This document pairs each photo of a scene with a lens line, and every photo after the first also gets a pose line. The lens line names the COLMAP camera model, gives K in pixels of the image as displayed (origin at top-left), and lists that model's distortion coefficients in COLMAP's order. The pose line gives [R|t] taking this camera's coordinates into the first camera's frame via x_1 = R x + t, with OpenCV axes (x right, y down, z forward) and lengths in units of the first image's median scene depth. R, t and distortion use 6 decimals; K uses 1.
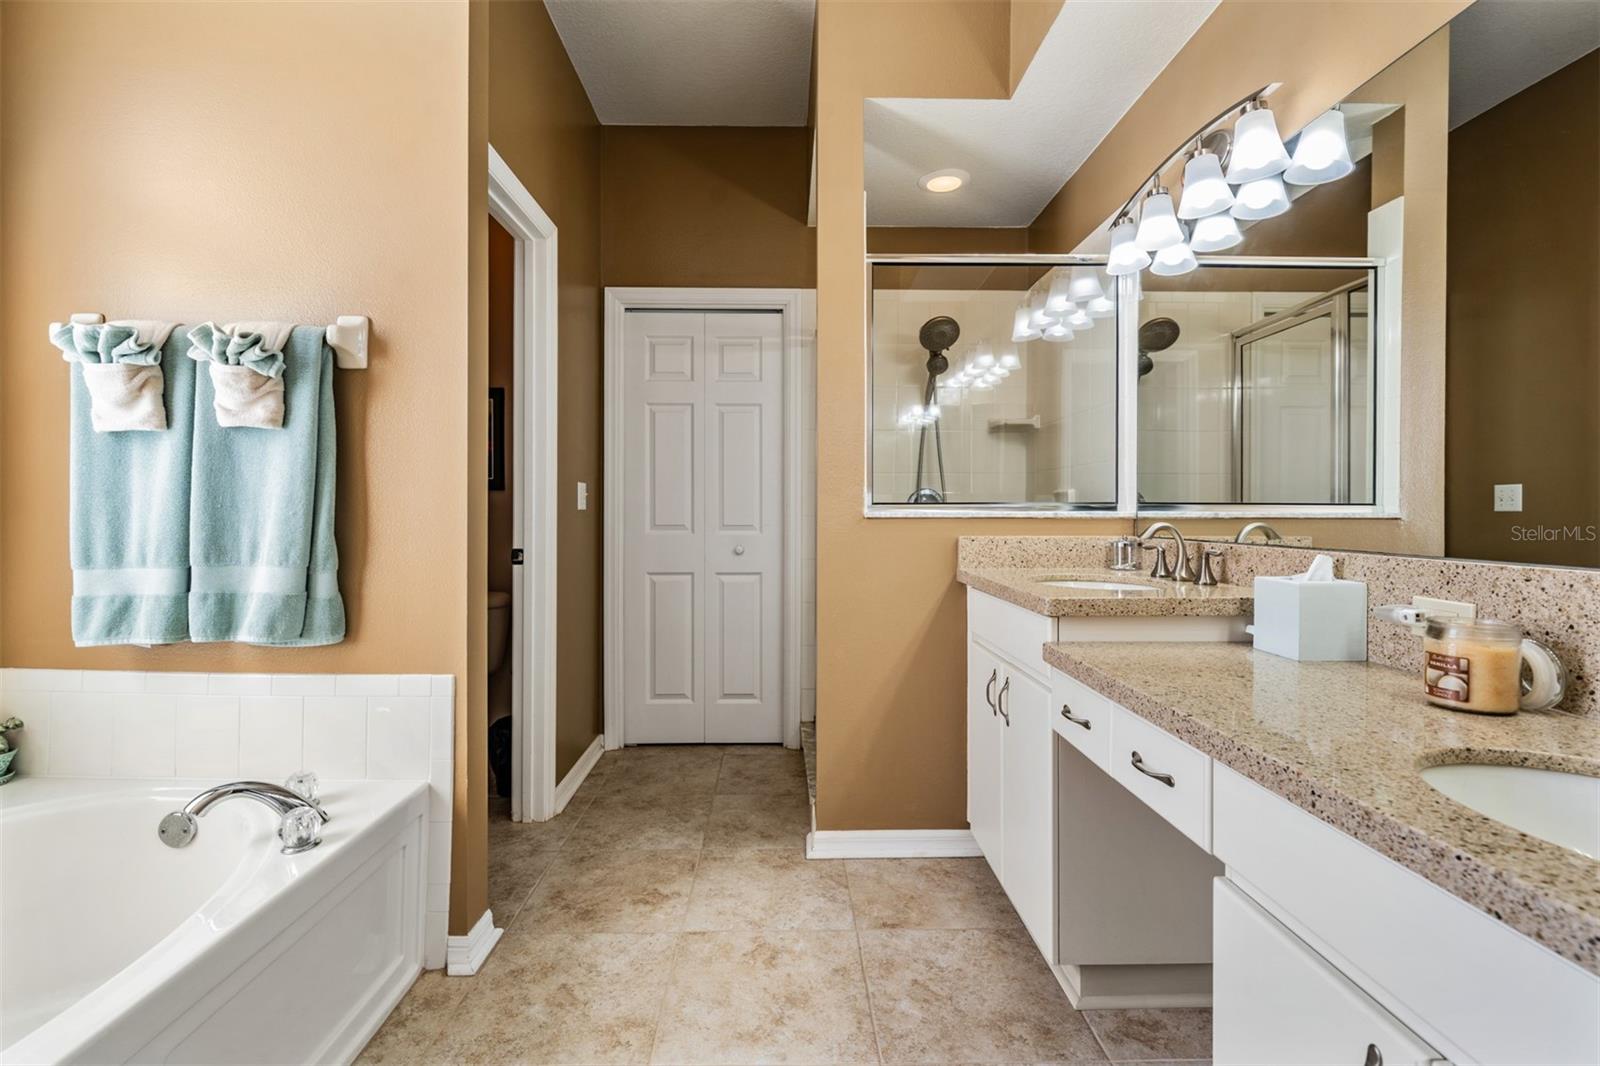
lens RADIAL K [[725.1, 0, 800.8], [0, 725.1, 519.7], [0, 0, 1]] dist [0.002448, -0.001141]
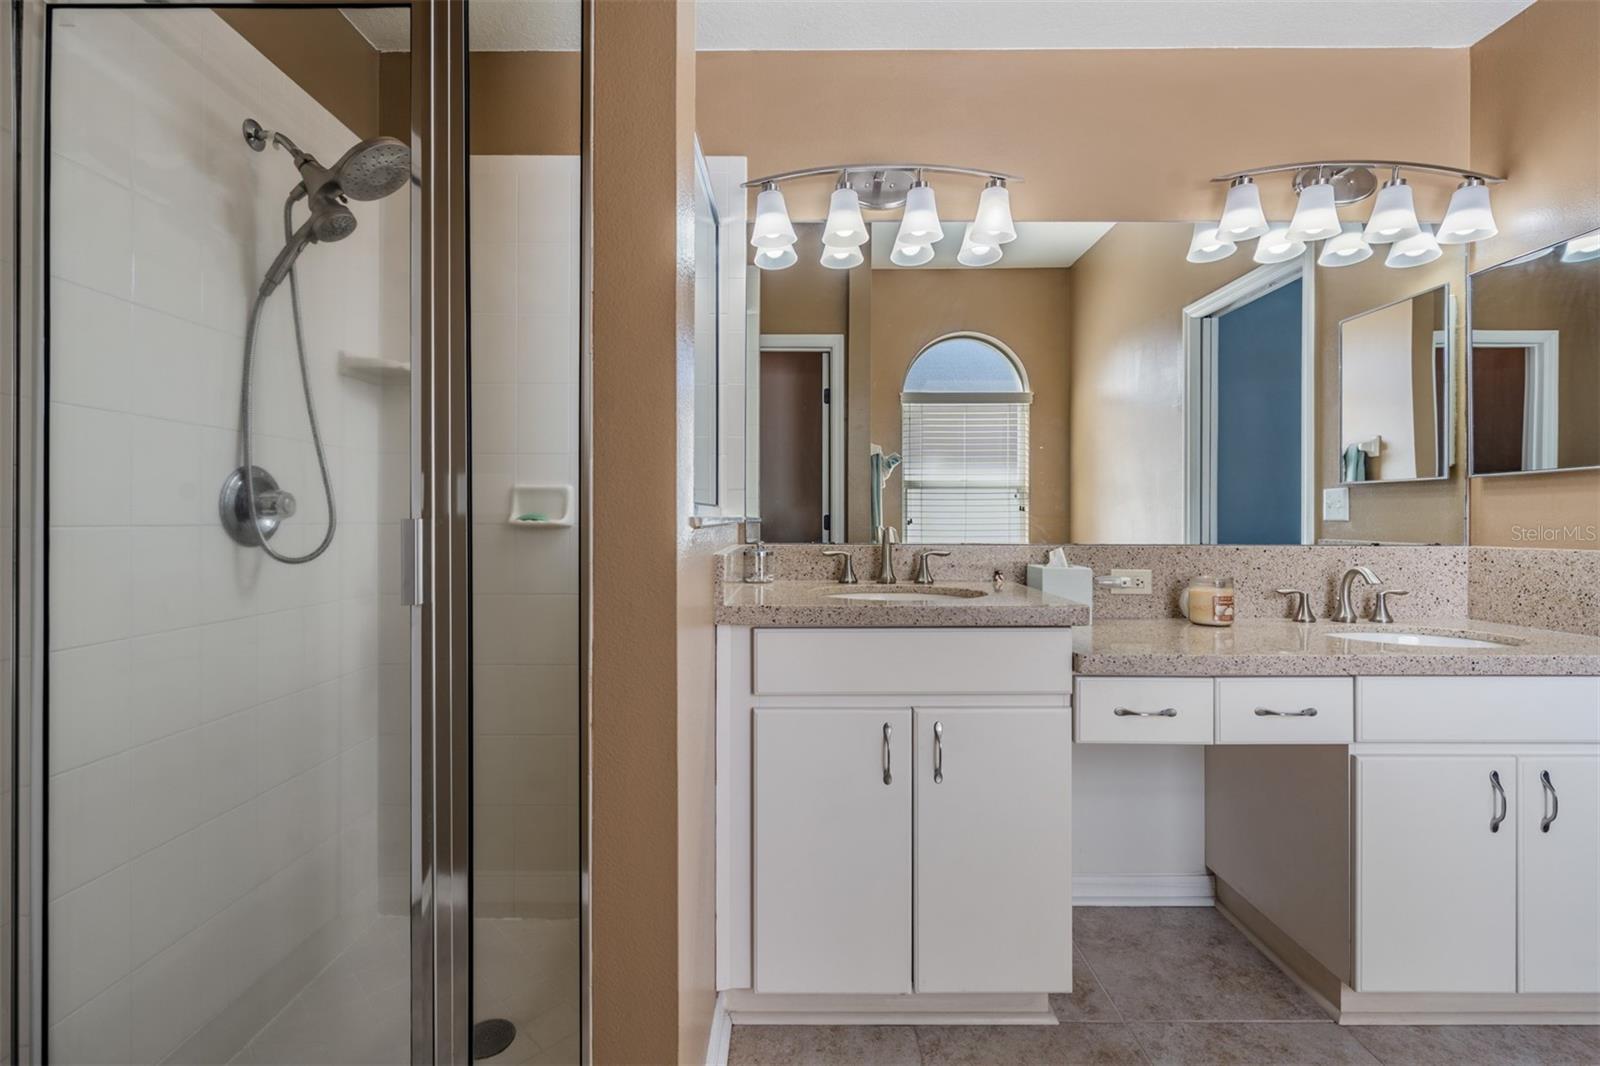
lens RADIAL K [[725.1, 0, 793.4], [0, 725.1, 524.4], [0, 0, 1]] dist [0.002448, -0.001141]
pose [[0.026464, -0.007743, 0.999620, -0.434488], [0.011081, 0.999911, 0.007452, -0.007308], [-0.999588, 0.010880, 0.026547, 0.953580]]
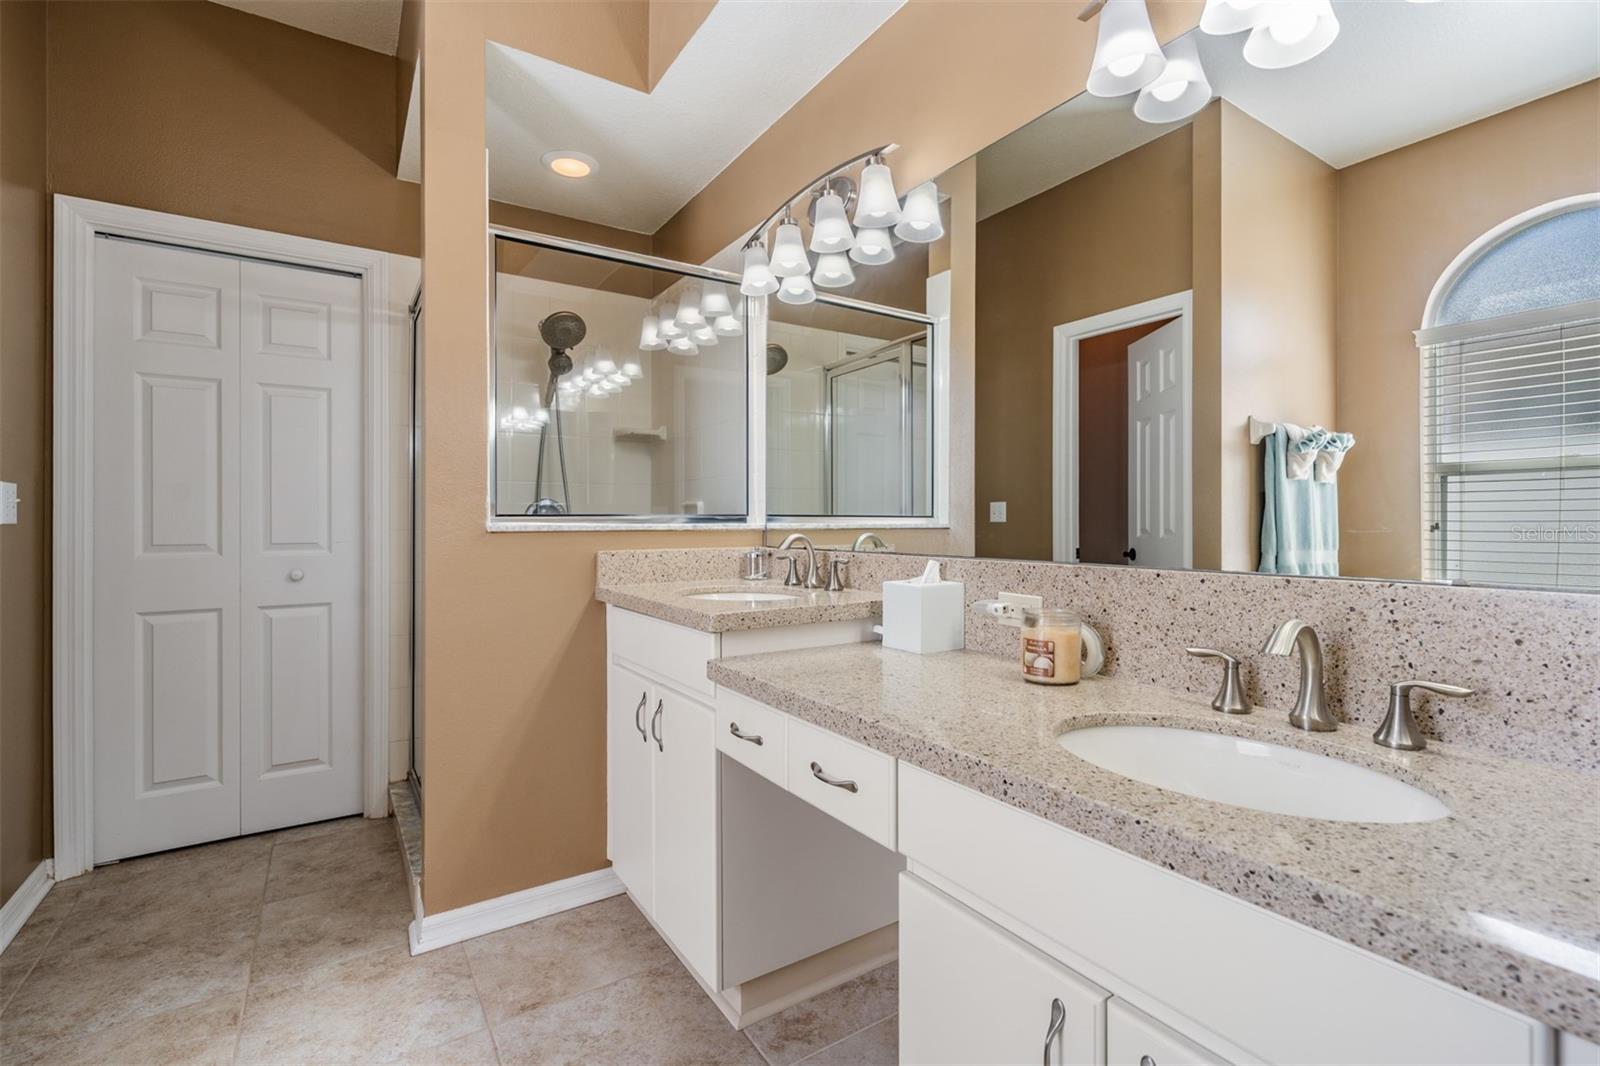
lens RADIAL K [[725.1, 0, 806.0], [0, 725.1, 525.0], [0, 0, 1]] dist [0.002448, -0.001141]
pose [[0.850820, -0.004930, 0.525434, -0.040091], [0.009871, 0.999929, -0.006601, -0.001442], [-0.525364, 0.010803, 0.850809, 0.077763]]
